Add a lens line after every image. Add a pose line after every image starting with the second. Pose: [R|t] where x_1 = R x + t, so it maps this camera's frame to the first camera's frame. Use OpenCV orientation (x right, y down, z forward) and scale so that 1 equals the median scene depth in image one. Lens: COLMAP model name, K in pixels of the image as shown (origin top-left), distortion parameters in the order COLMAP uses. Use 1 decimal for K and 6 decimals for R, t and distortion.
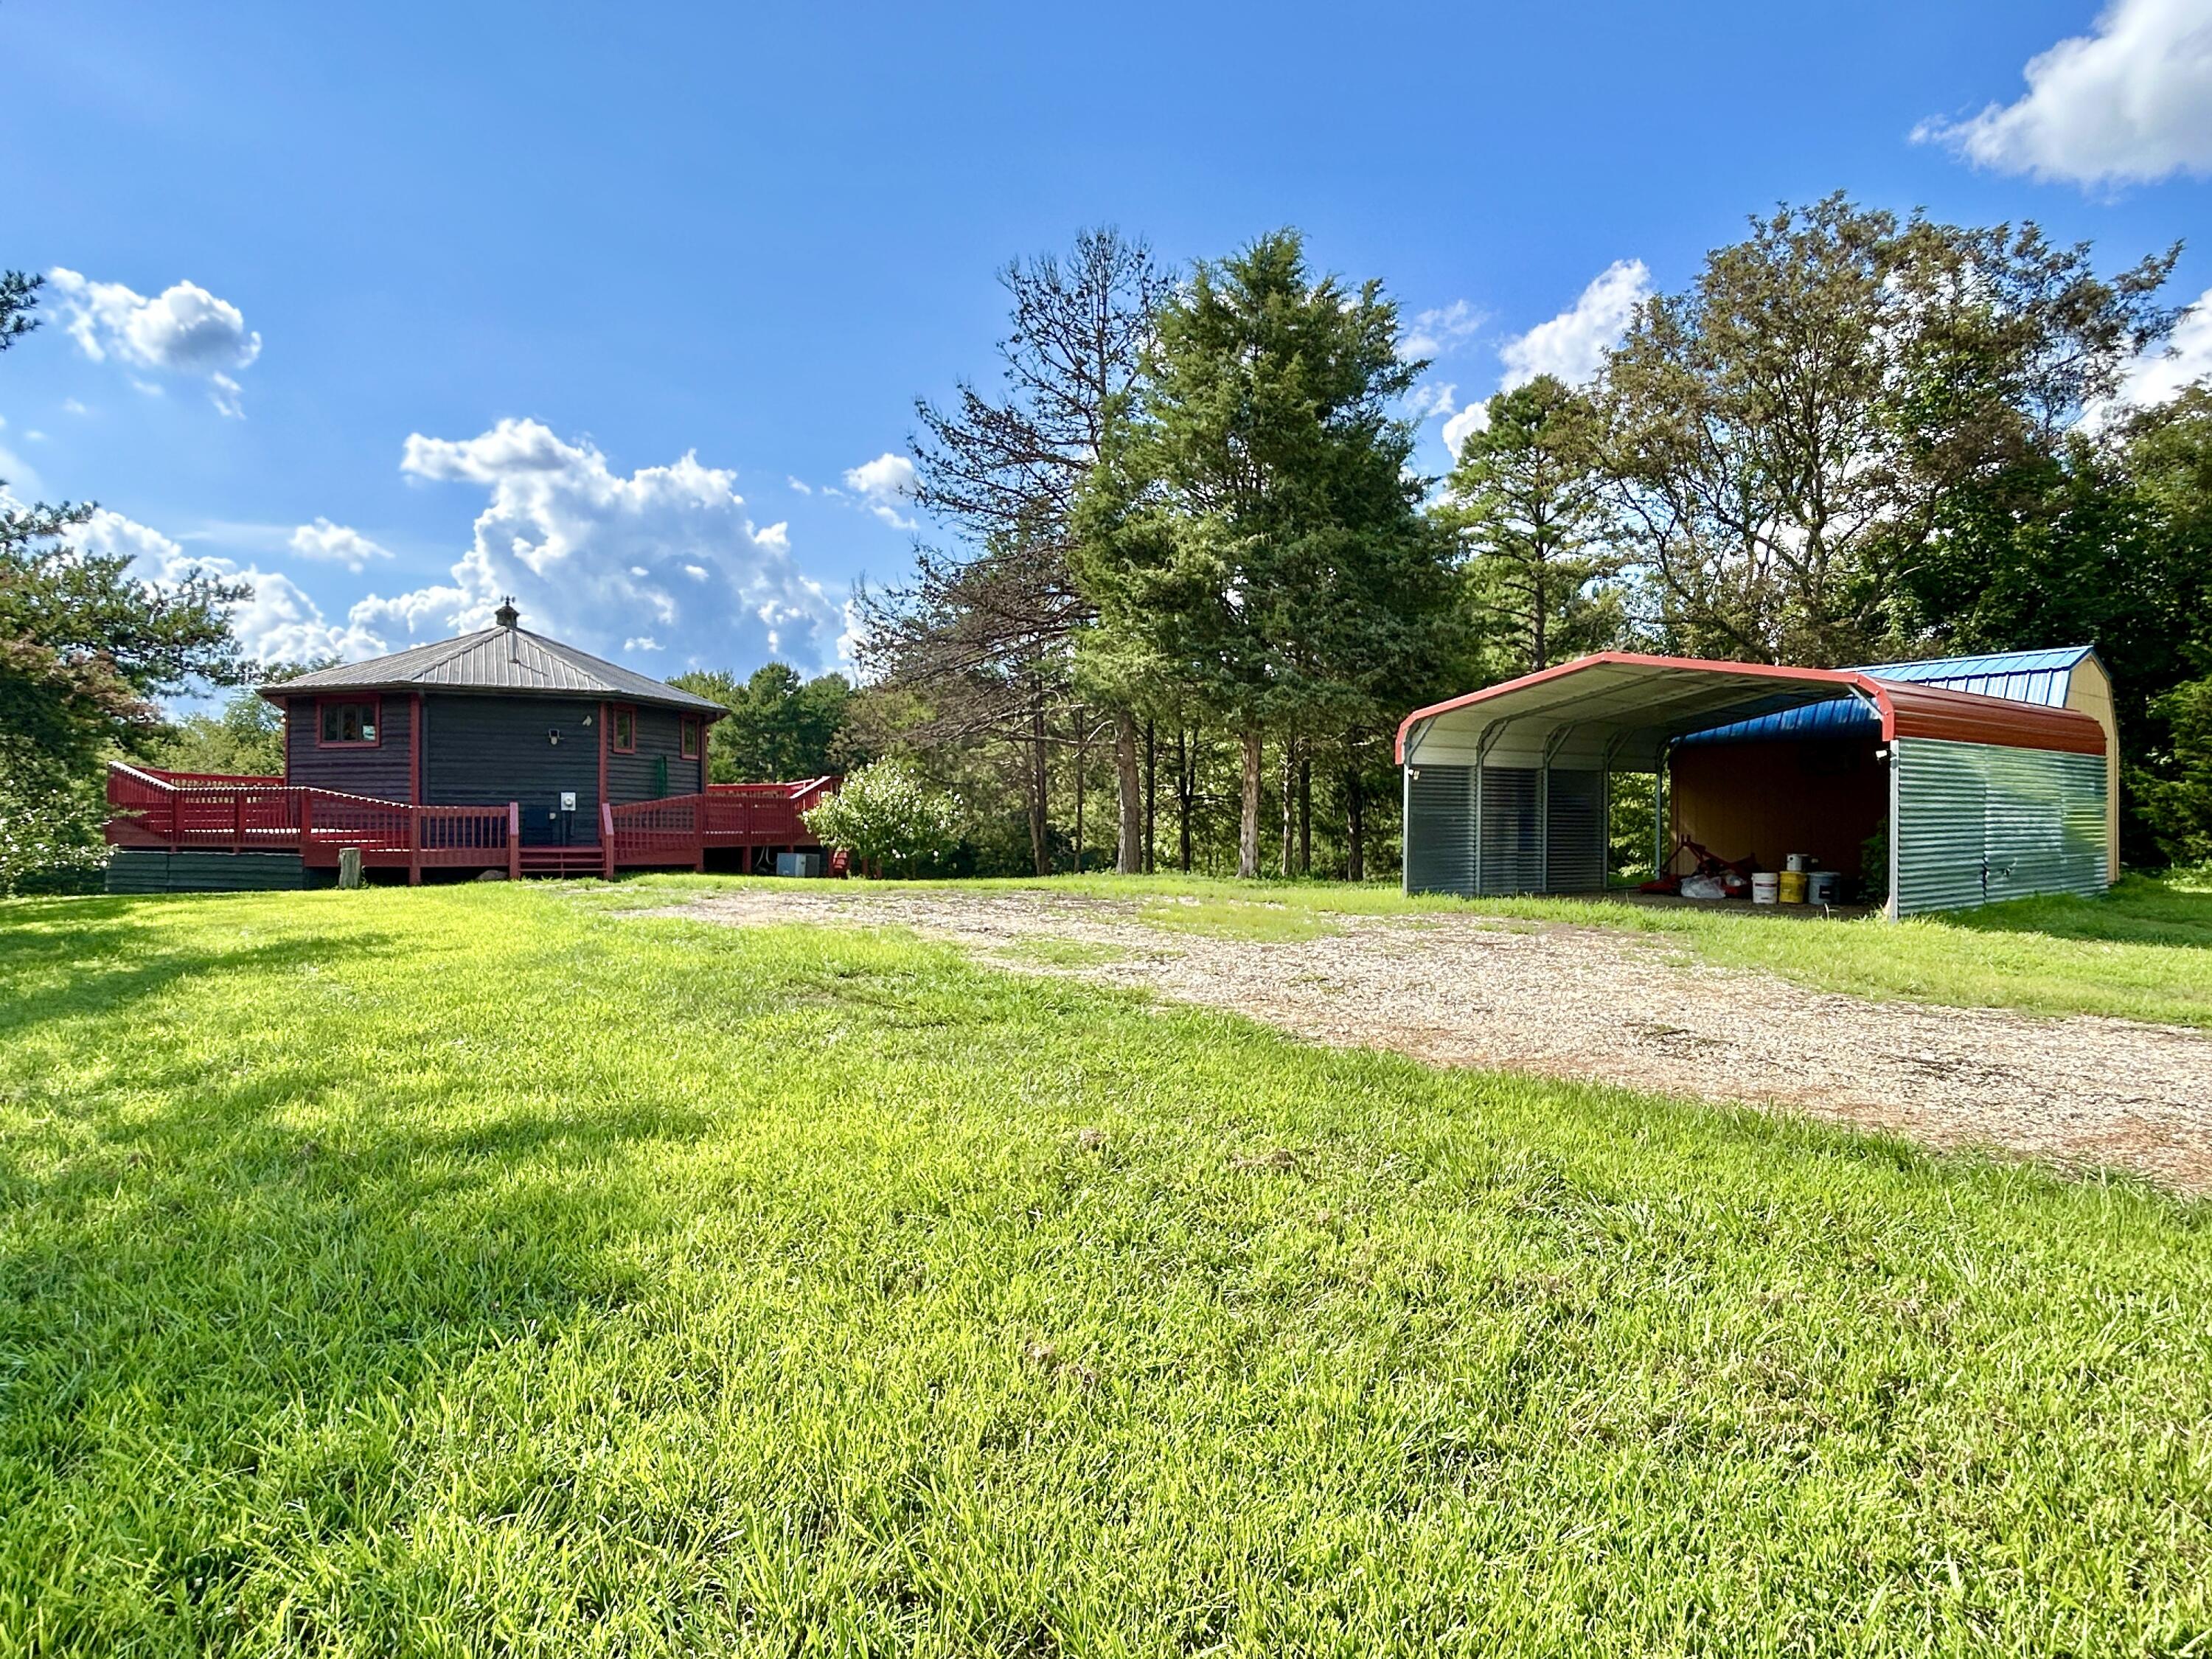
lens RADIAL K [[1239.8, 0, 1102.3], [0, 1239.8, 828.1], [0, 0, 1]] dist [-0.002151, -0.000144]
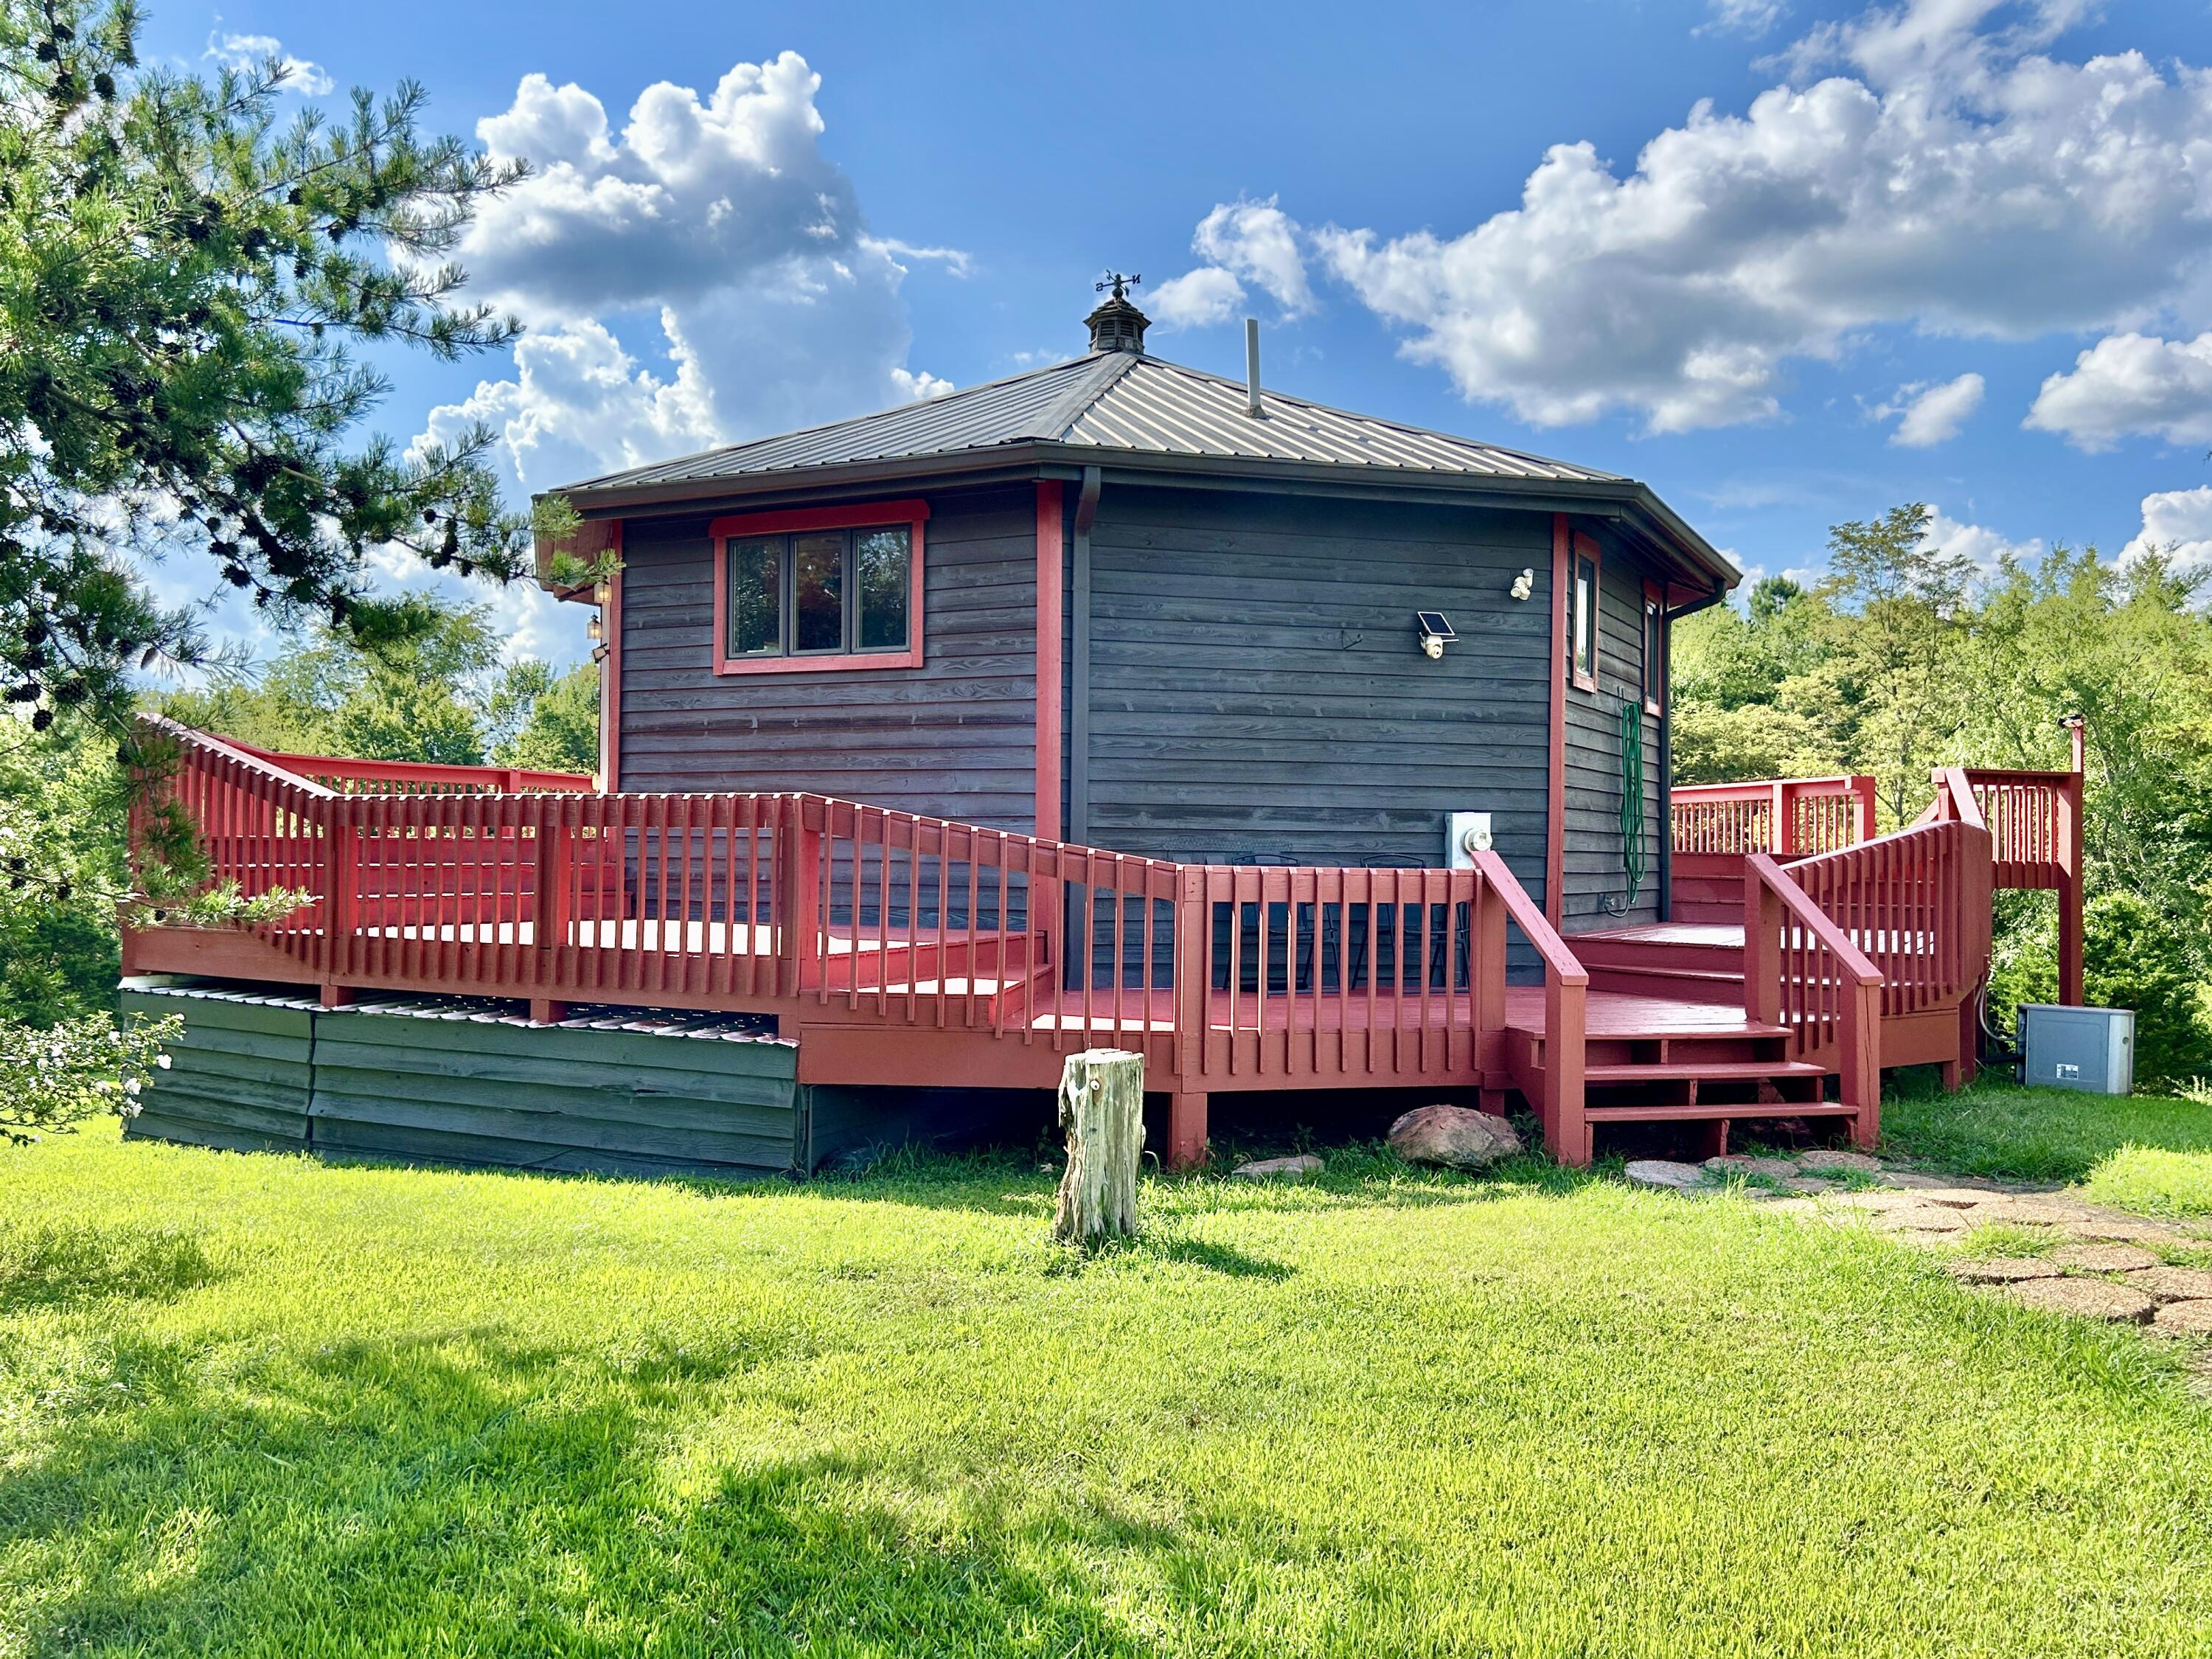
lens RADIAL K [[1791.5, 0, 1108.4], [0, 1791.5, 830.5], [0, 0, 1]] dist [-0.001287, -0.000443]
pose [[0.989180, 0.006924, -0.146540, -0.457471], [-0.010397, 0.999683, -0.022947, -0.013413], [0.146335, 0.024223, 0.988939, 0.547053]]
